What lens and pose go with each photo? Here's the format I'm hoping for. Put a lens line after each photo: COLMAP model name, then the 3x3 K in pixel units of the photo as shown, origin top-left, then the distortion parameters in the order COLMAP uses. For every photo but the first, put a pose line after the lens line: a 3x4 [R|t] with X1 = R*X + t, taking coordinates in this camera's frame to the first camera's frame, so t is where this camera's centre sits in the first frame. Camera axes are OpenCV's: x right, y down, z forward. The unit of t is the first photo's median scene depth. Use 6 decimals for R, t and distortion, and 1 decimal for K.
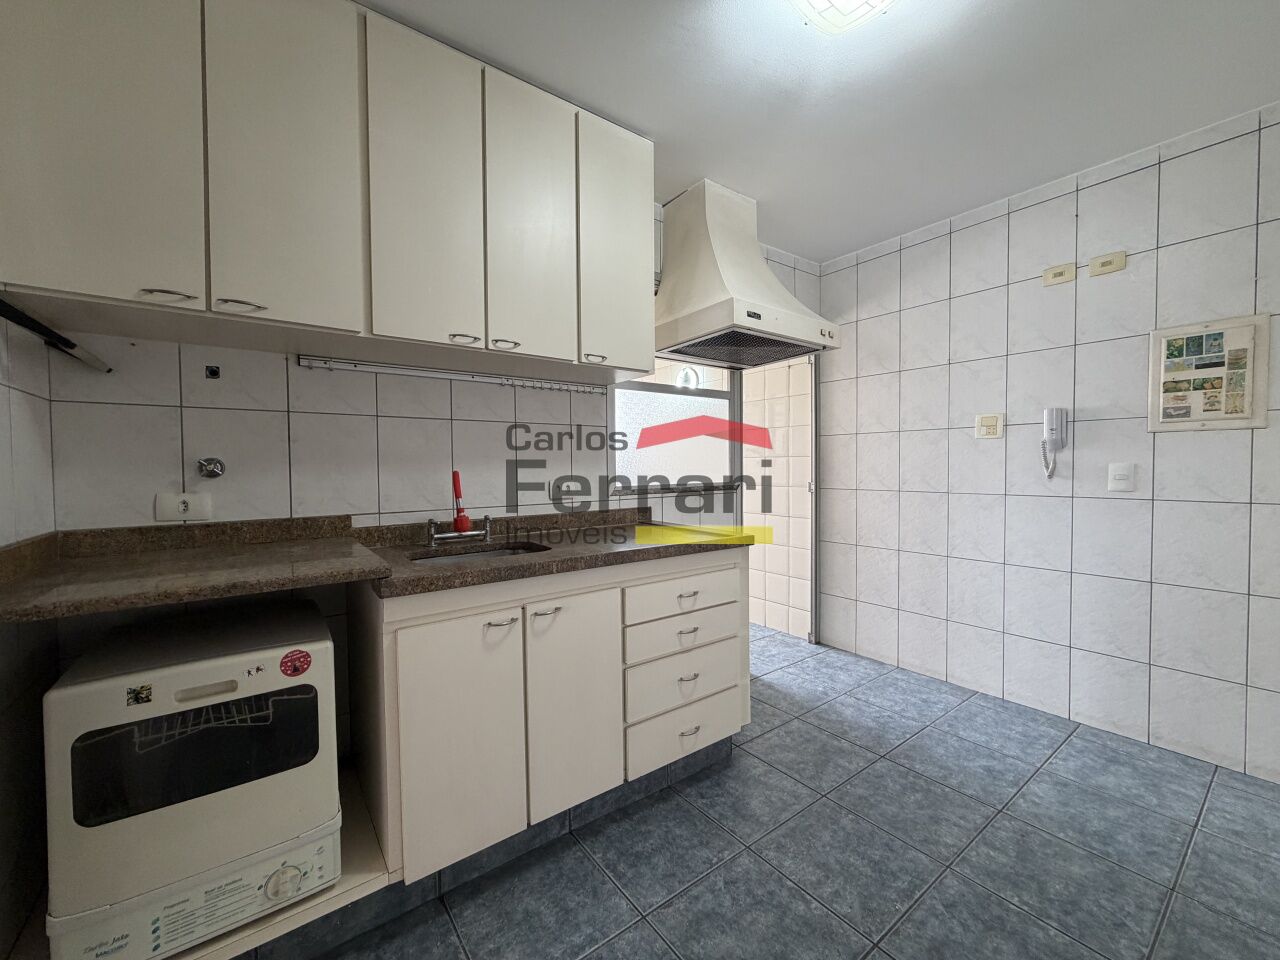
lens RADIAL K [[505.0, 0, 638.1], [0, 505.0, 480.2], [0, 0, 1]] dist [-0.002340, 0.000268]
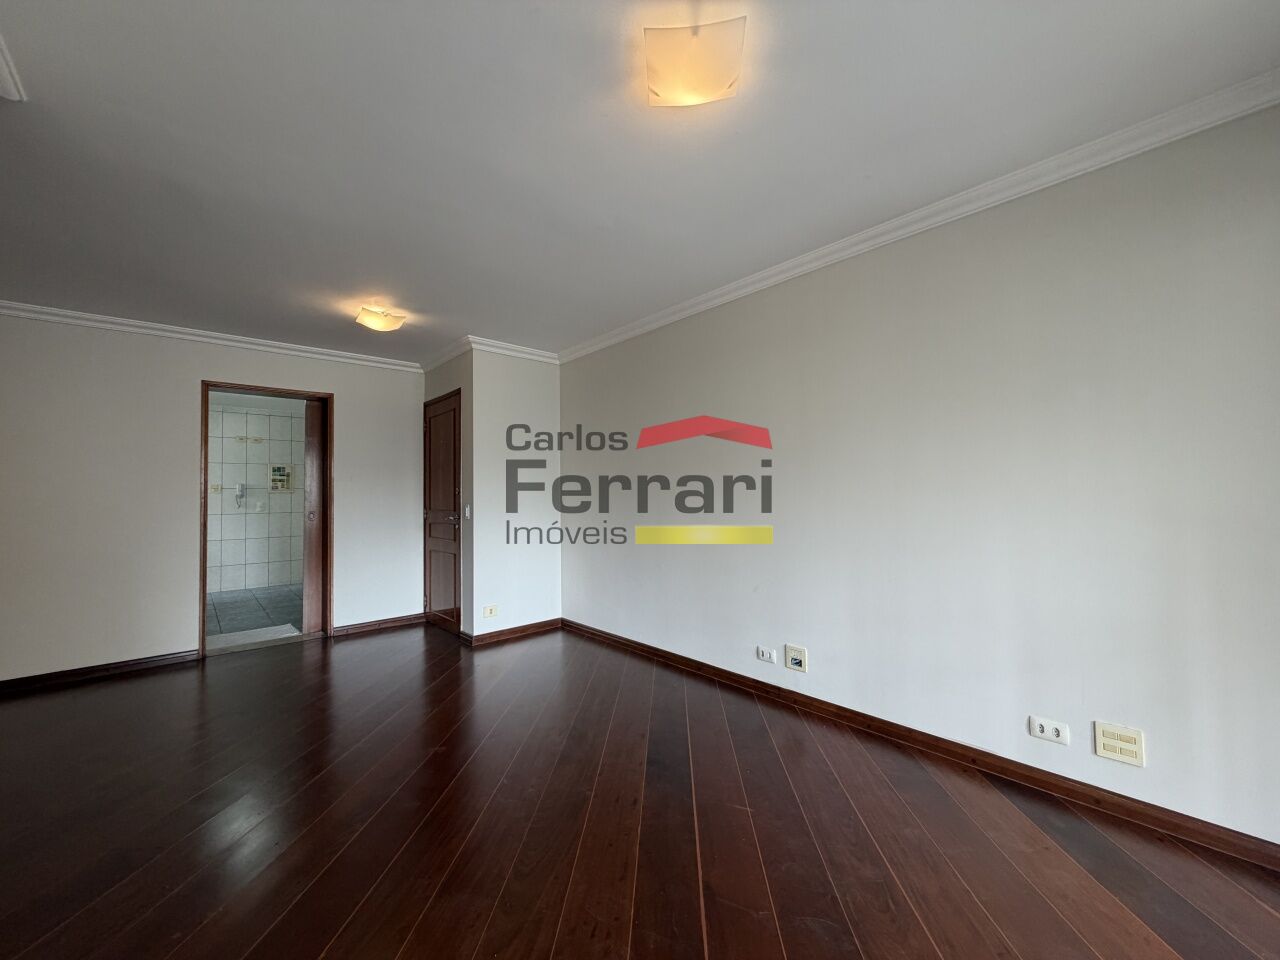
lens RADIAL K [[505.0, 0, 638.6], [0, 505.0, 485.1], [0, 0, 1]] dist [-0.002340, 0.000268]
pose [[-0.087337, 0.018252, 0.996012, -2.659806], [0.030924, 0.999400, -0.015603, -0.019474], [-0.995699, 0.029438, -0.087849, -1.219172]]
